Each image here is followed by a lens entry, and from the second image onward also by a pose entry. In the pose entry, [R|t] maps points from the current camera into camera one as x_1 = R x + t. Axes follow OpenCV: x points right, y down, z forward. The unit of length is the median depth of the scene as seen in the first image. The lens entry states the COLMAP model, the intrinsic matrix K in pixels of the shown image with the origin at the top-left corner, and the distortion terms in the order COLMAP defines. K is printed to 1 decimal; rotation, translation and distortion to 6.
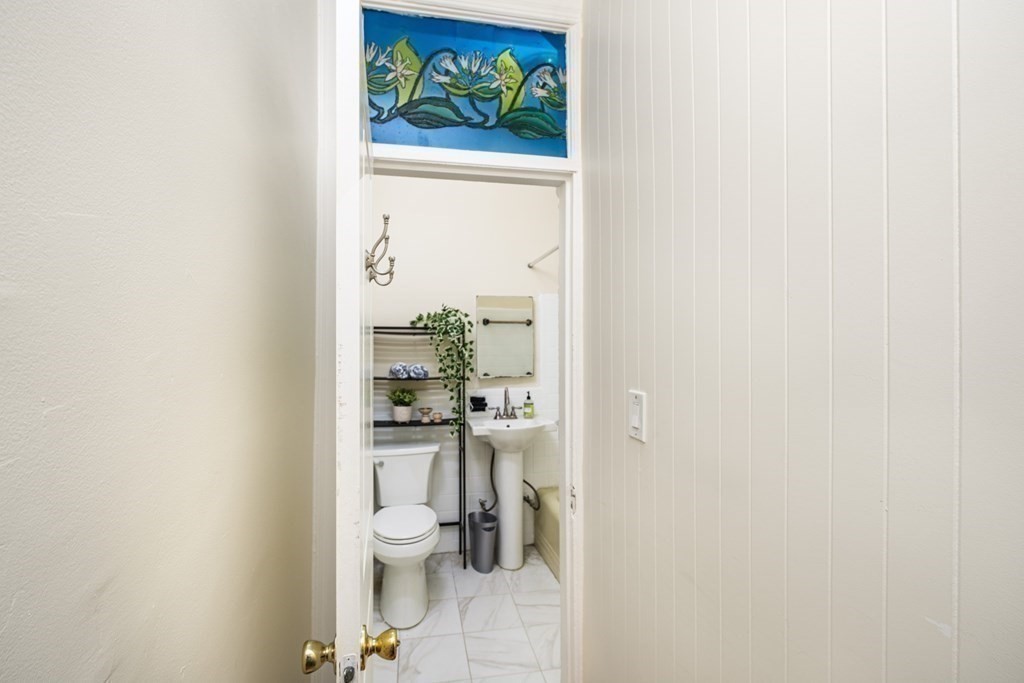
lens RADIAL K [[442.7, 0, 514.3], [0, 442.7, 336.8], [0, 0, 1]] dist [0.001799, 0.000024]
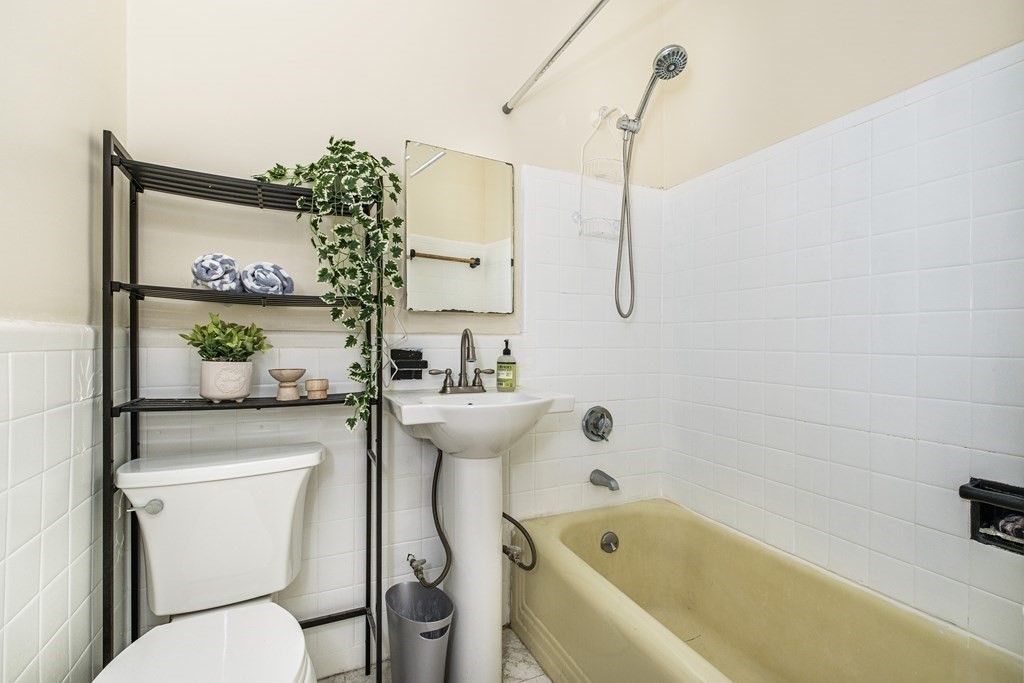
lens RADIAL K [[442.7, 0, 514.3], [0, 442.7, 336.8], [0, 0, 1]] dist [0.001799, 0.000024]
pose [[0.979319, 0.006471, 0.202218, -0.070327], [-0.008218, 0.999936, 0.007802, 0.126009], [-0.202154, -0.009302, 0.979310, 0.530028]]
